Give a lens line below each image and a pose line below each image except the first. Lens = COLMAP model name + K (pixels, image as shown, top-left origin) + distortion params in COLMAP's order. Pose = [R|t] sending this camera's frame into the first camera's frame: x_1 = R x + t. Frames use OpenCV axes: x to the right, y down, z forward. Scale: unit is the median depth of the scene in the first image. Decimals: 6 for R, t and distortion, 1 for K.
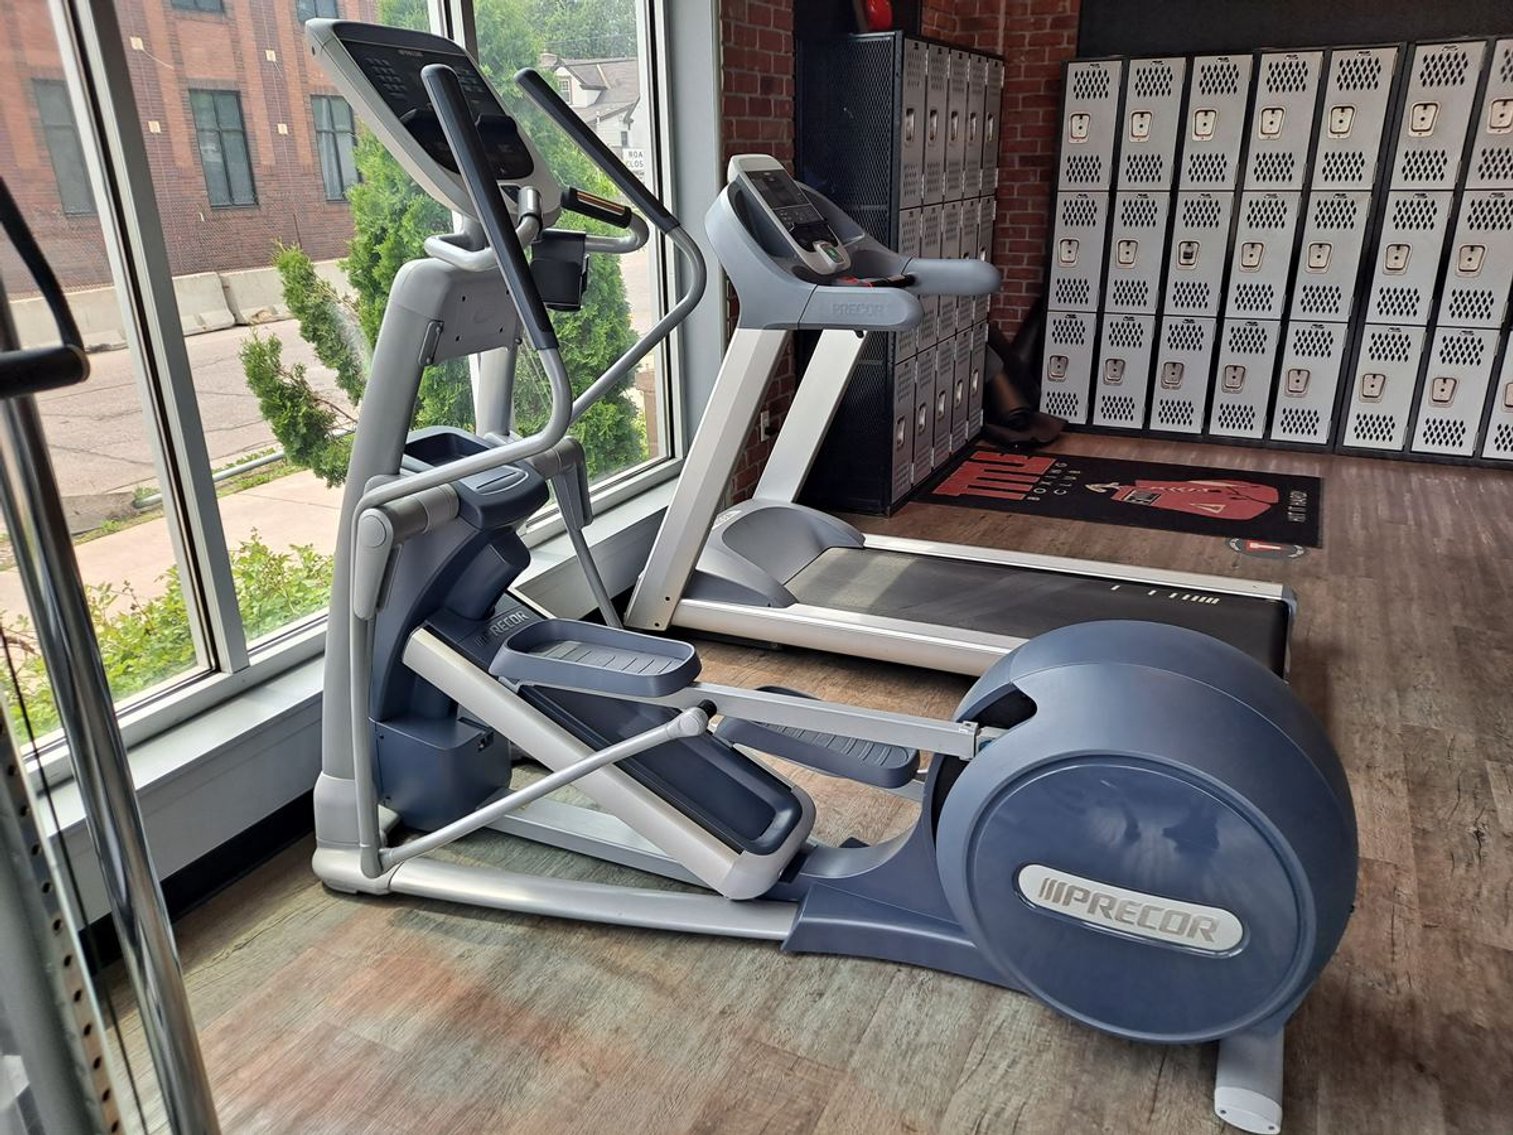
lens RADIAL K [[1099.4, 0, 759.8], [0, 1099.4, 598.5], [0, 0, 1]] dist [-0.000491, -0.000267]
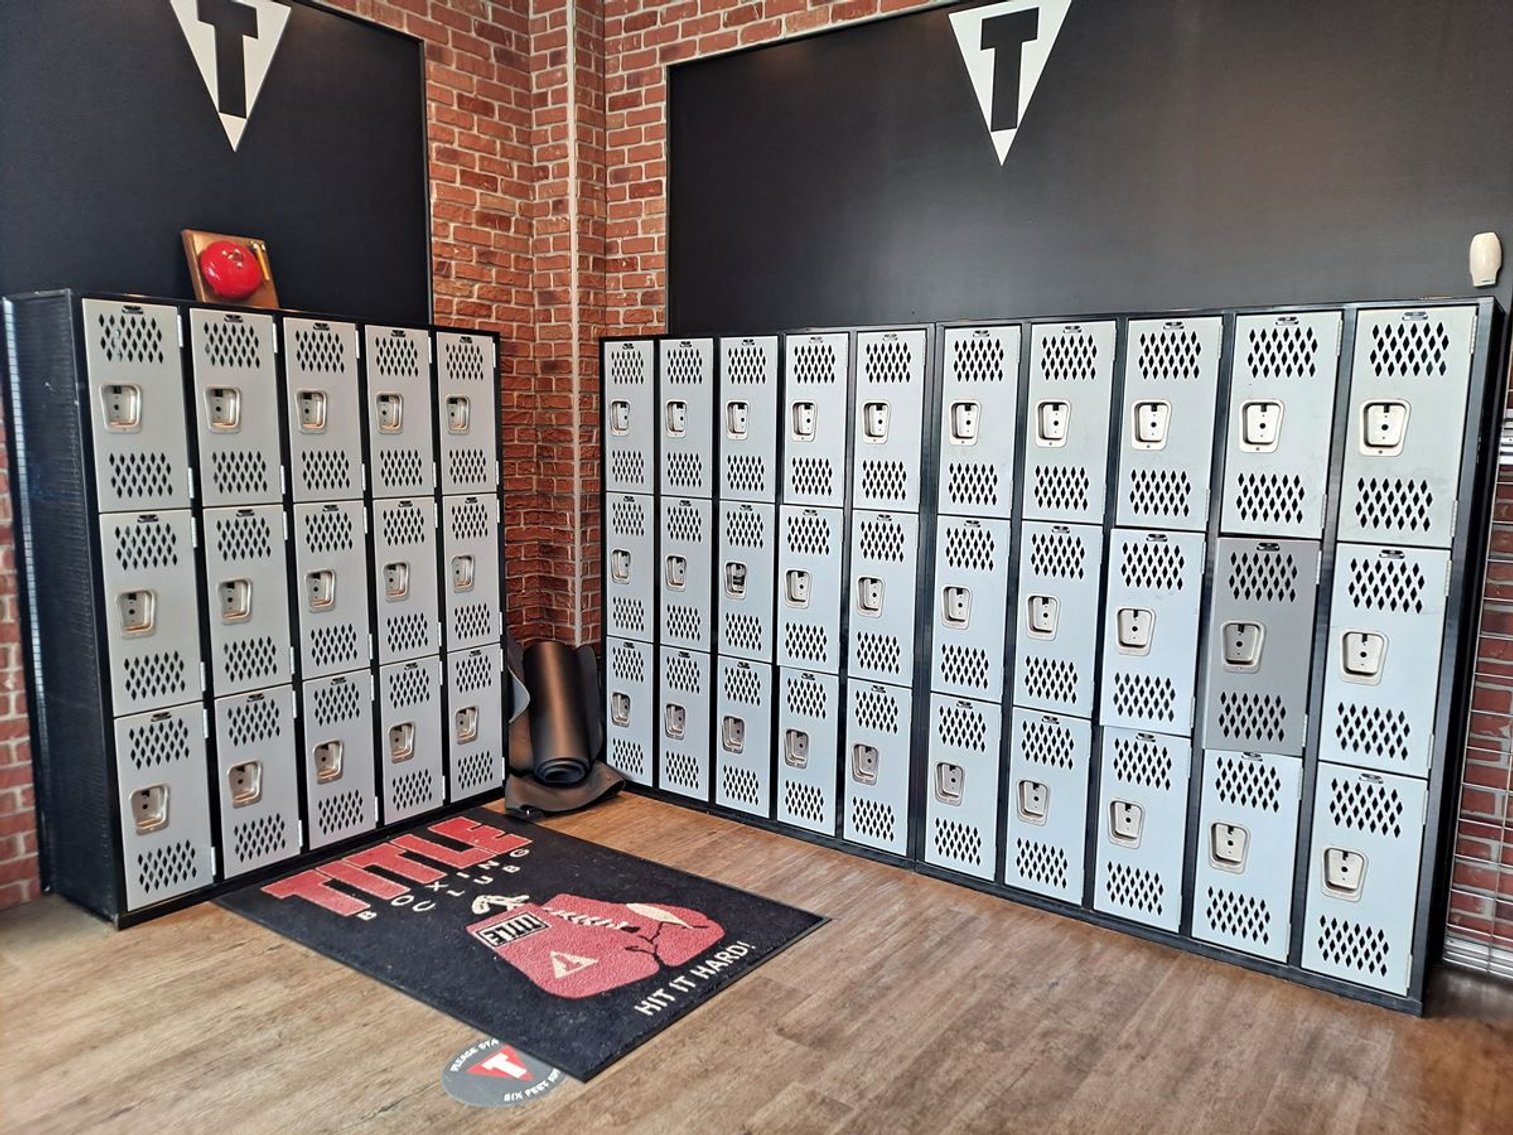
lens RADIAL K [[1111.8, 0, 756.5], [0, 1111.8, 567.5], [0, 0, 1]] dist [0.028264, -0.001795]
pose [[0.979766, 0.048750, -0.194121, 0.581521], [-0.093574, 0.968928, -0.228958, -0.155308], [0.176928, 0.242490, 0.953884, 0.286474]]
